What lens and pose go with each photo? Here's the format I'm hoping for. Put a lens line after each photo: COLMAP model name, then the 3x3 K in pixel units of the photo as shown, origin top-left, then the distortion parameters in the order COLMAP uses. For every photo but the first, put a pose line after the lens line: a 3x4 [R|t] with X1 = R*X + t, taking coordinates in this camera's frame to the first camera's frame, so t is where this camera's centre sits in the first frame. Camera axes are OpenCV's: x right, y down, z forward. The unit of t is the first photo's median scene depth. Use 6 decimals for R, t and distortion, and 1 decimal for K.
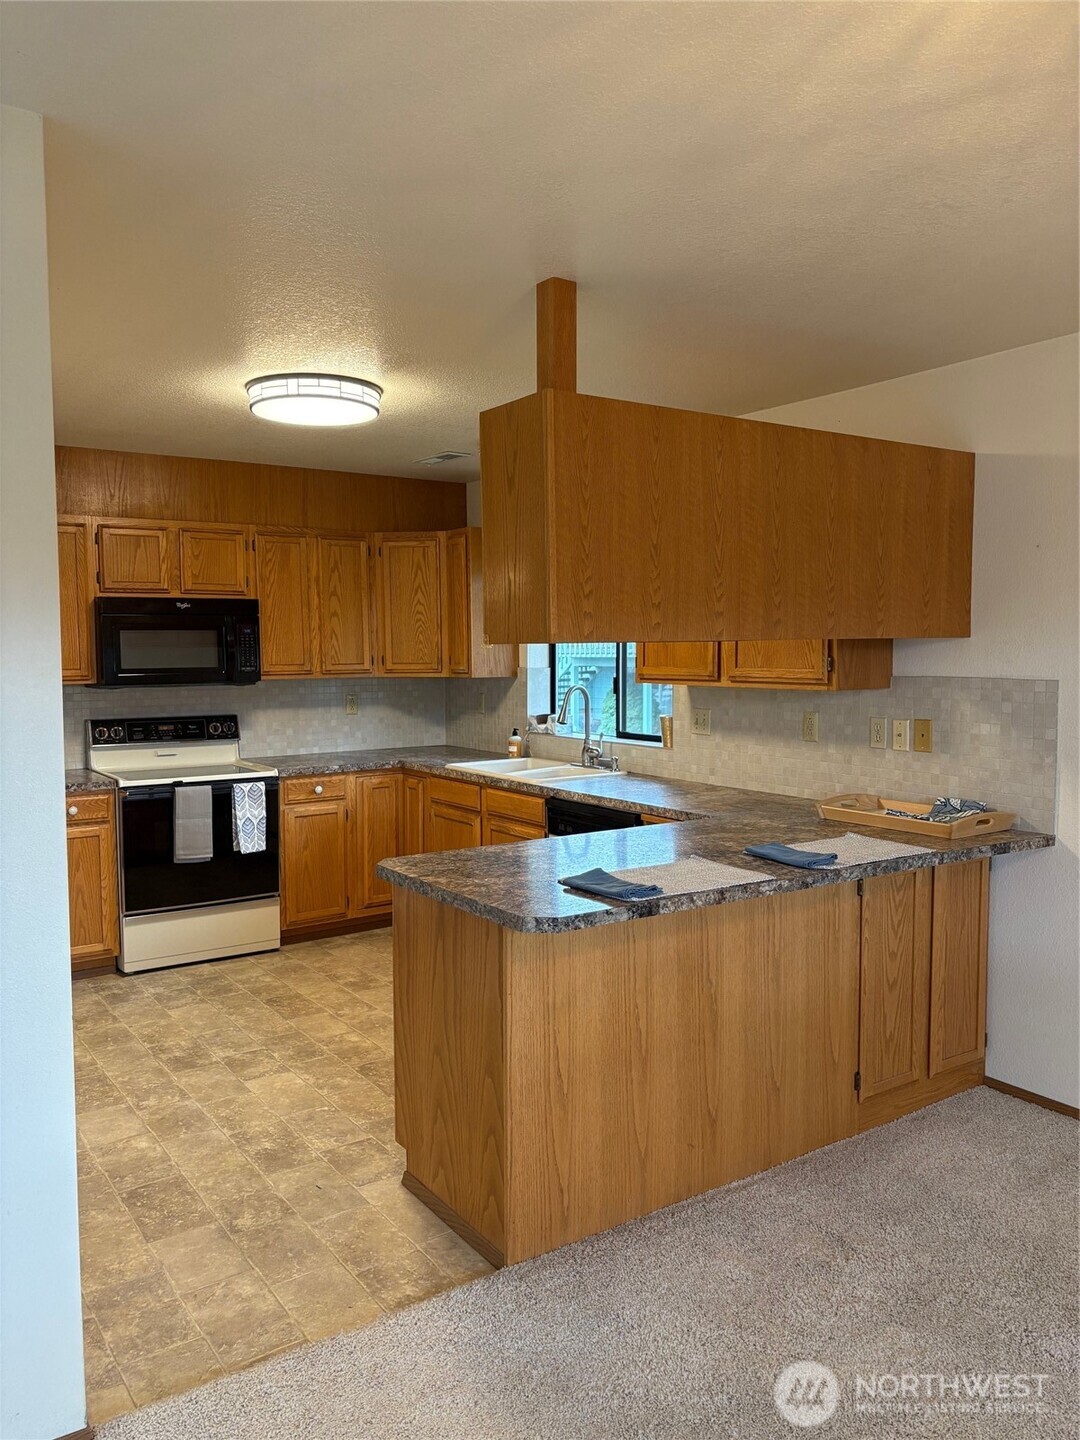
lens RADIAL K [[1083.3, 0, 534.3], [0, 1083.3, 726.5], [0, 0, 1]] dist [0.018056, -0.002621]
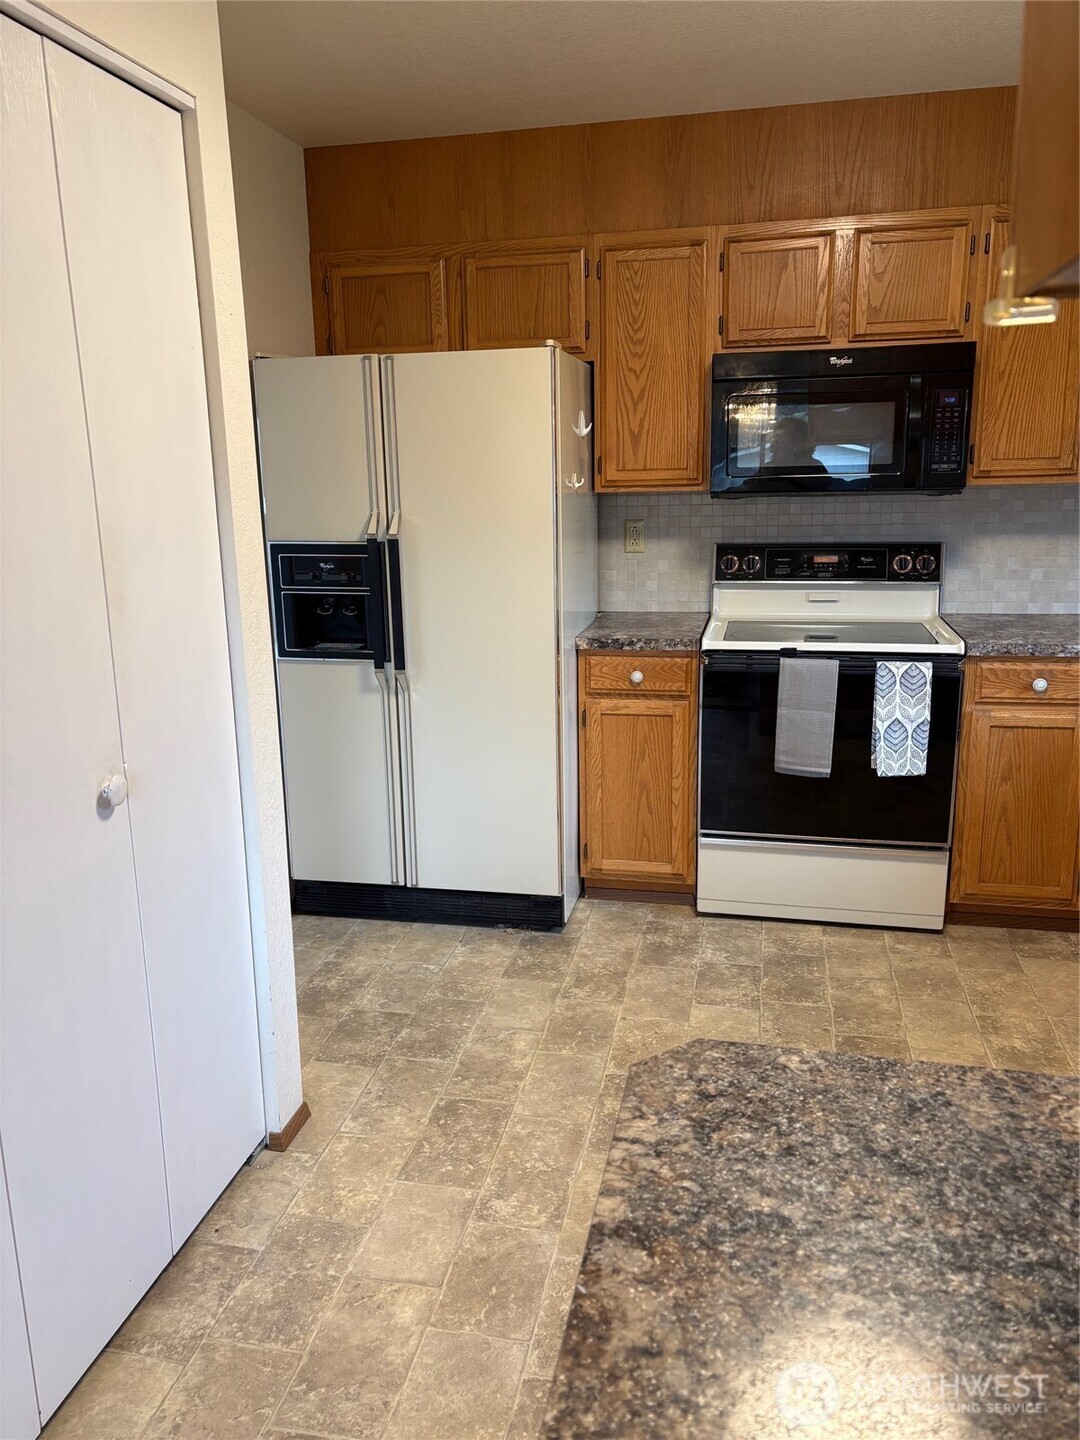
lens RADIAL K [[1083.3, 0, 534.3], [0, 1083.3, 726.5], [0, 0, 1]] dist [0.018056, -0.002621]
pose [[0.686745, 0.162383, -0.708529, 0.026379], [-0.036846, 0.981252, 0.189174, -0.018658], [0.725964, -0.103807, 0.679853, 0.437185]]
